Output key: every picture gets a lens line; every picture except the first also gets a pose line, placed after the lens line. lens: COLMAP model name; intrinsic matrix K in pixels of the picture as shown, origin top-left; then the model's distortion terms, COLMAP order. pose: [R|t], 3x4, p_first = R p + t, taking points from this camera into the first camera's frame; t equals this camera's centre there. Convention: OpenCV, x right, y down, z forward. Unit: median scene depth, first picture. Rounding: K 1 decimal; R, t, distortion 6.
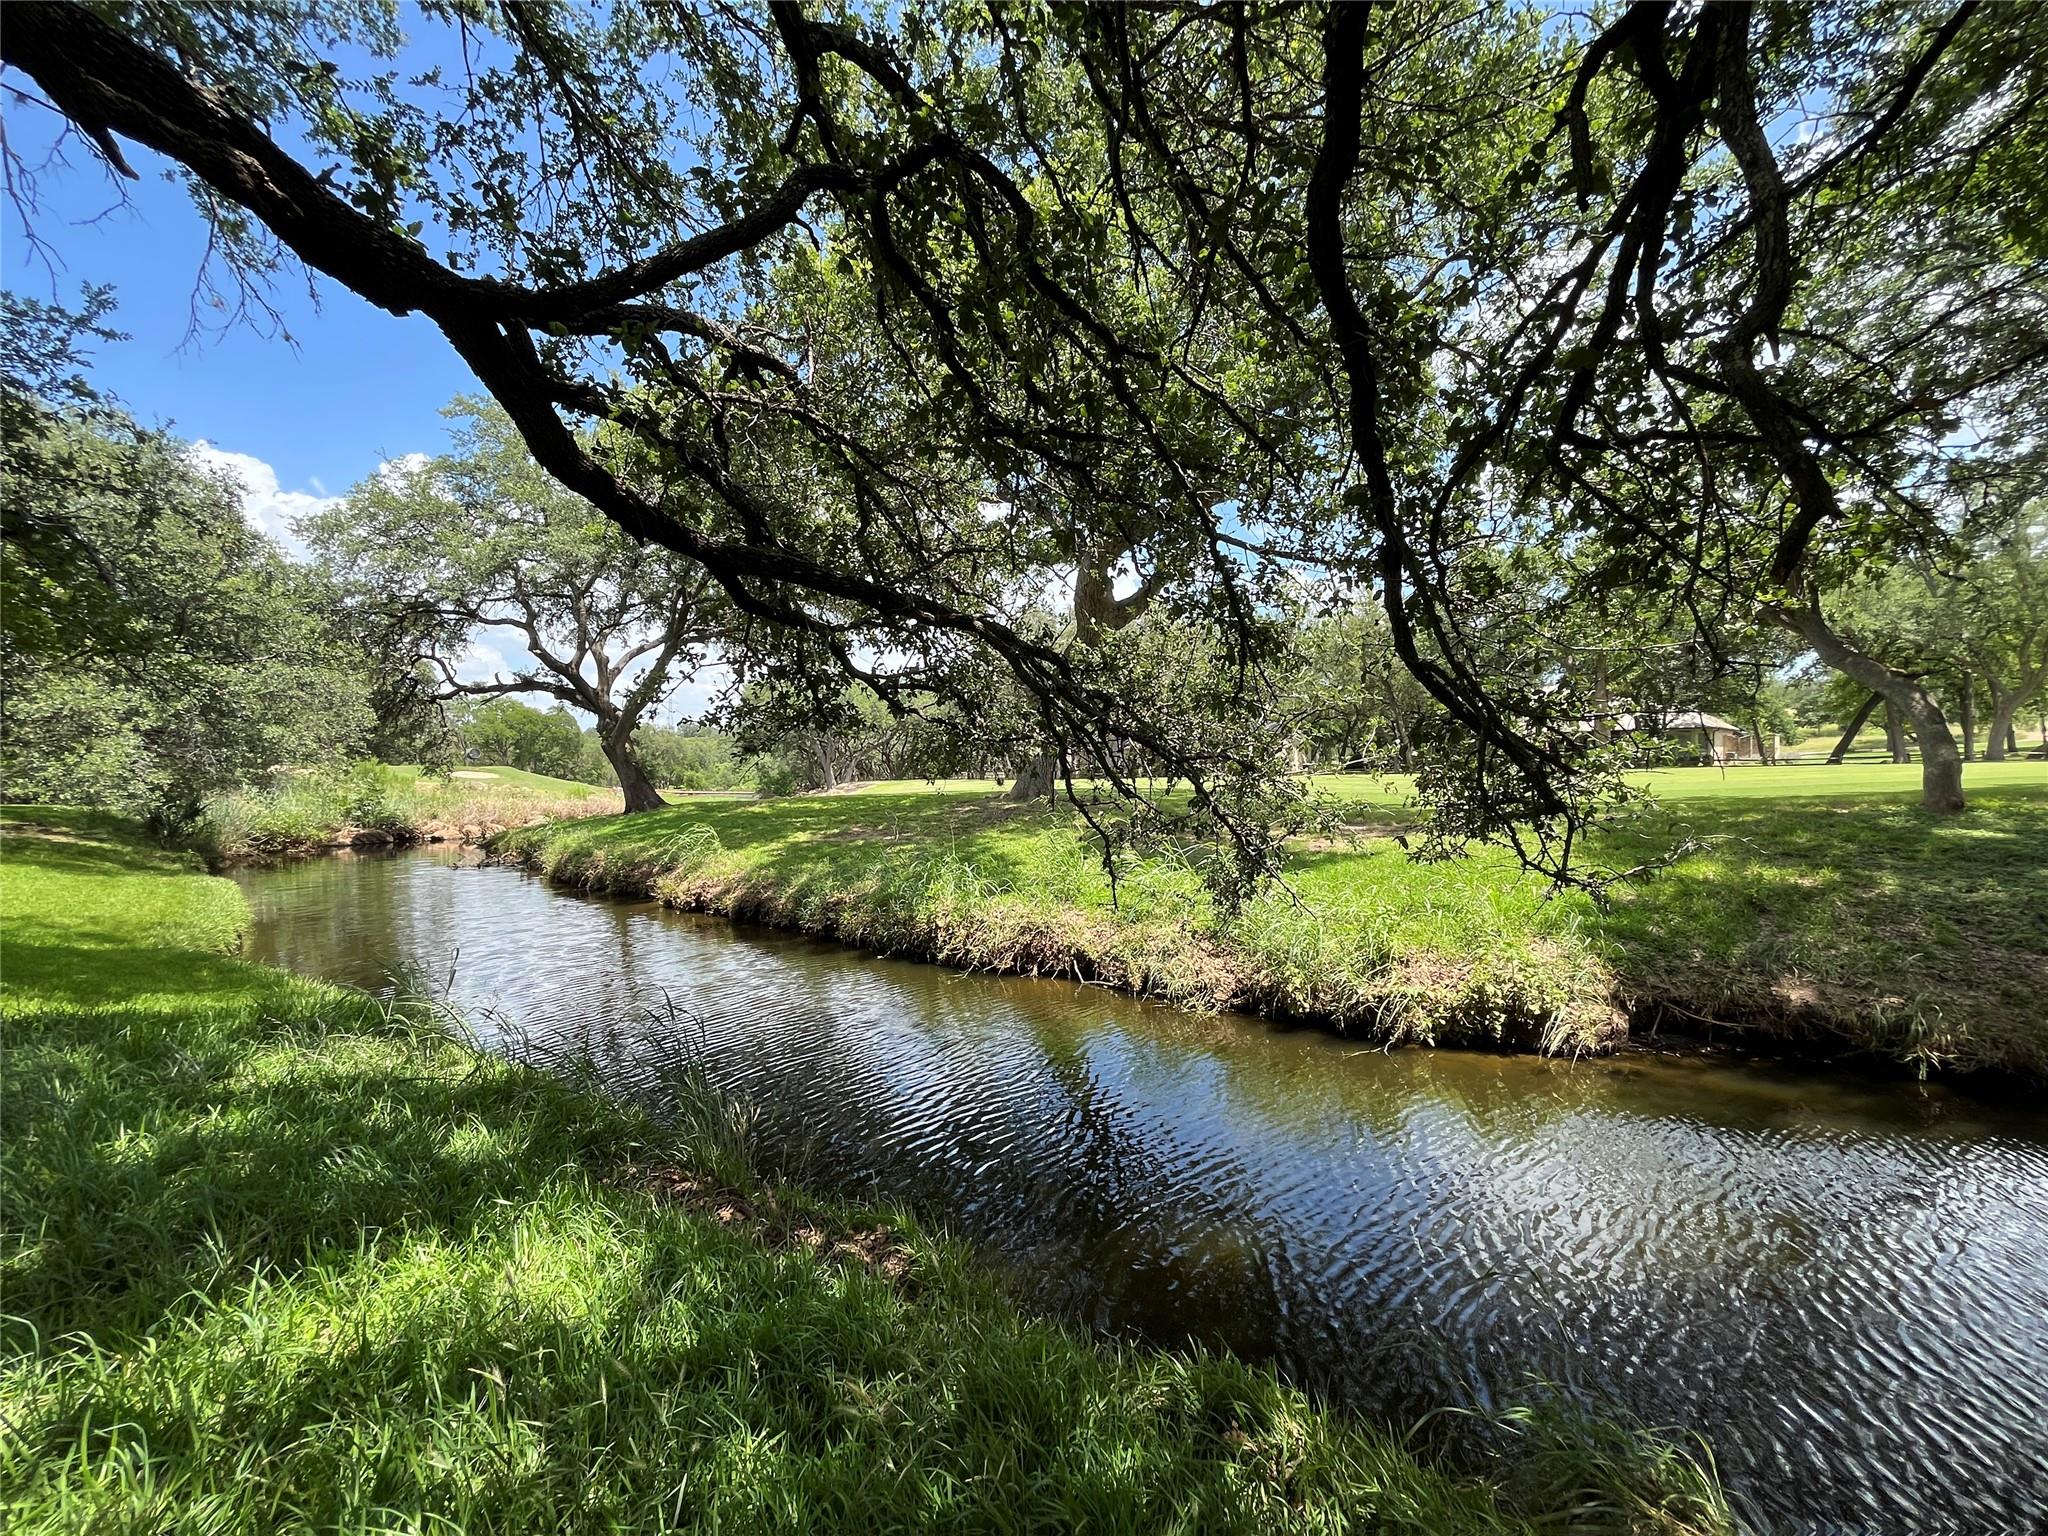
lens RADIAL K [[832.1, 0, 1031.3], [0, 832.1, 763.9], [0, 0, 1]] dist [-0.002399, -0.000178]
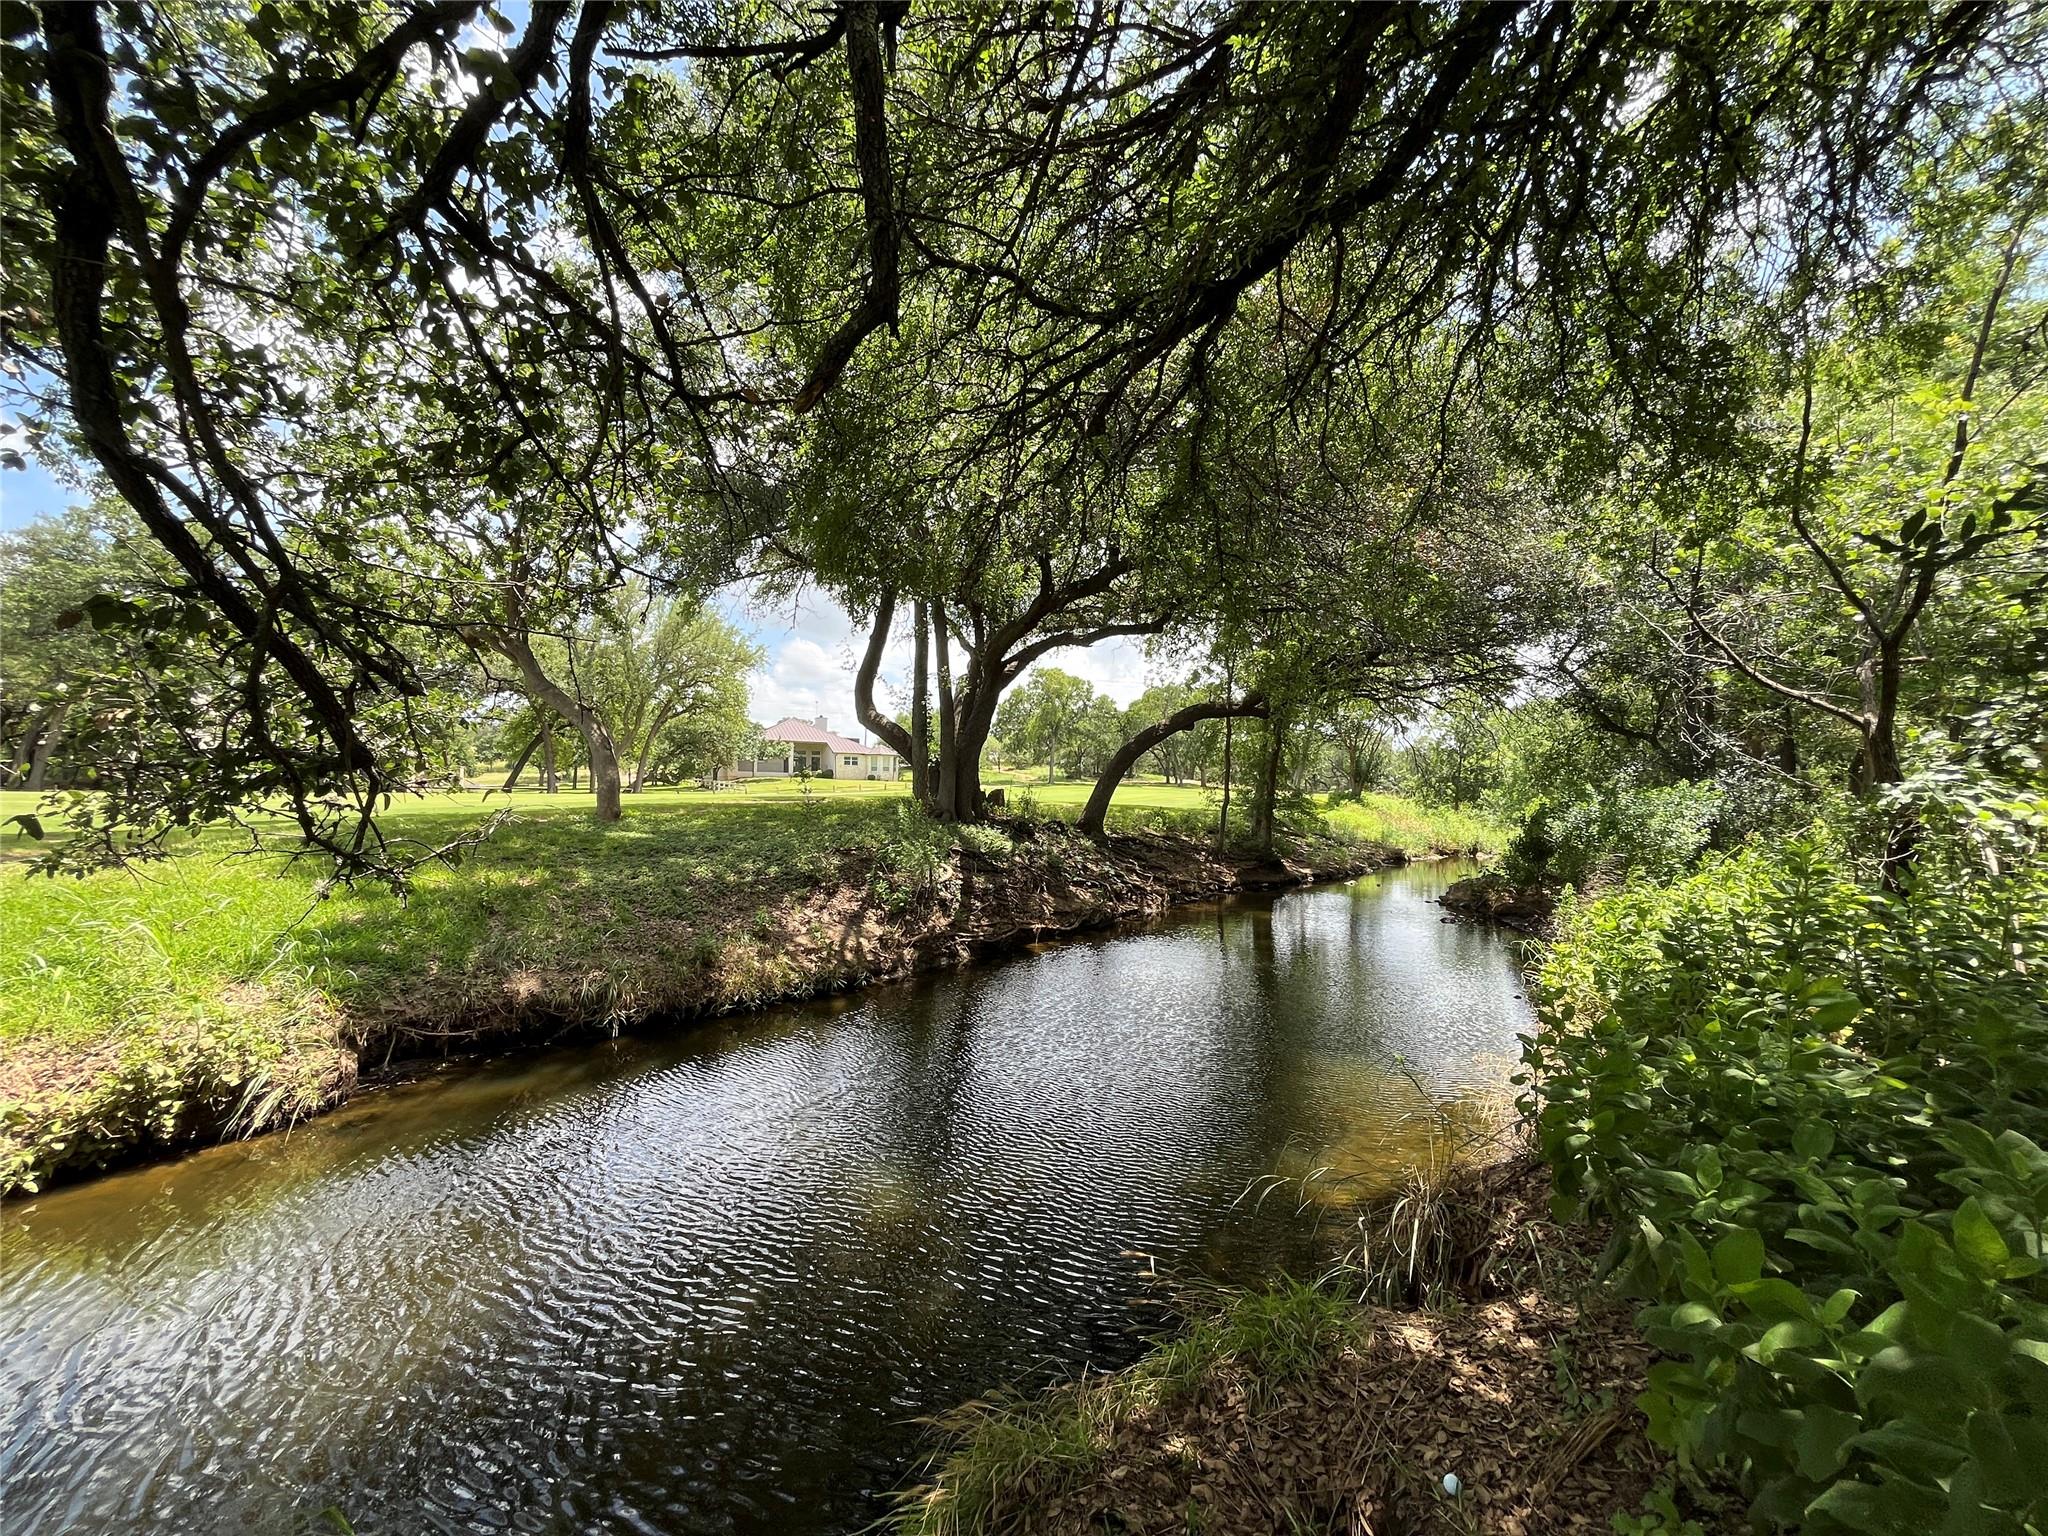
lens RADIAL K [[832.1, 0, 1031.3], [0, 832.1, 763.9], [0, 0, 1]] dist [-0.002399, -0.000178]
pose [[0.229614, 0.054861, 0.971734, 0.040200], [-0.017777, 0.998480, -0.052171, 0.041244], [-0.973119, -0.005296, 0.230240, 0.141332]]
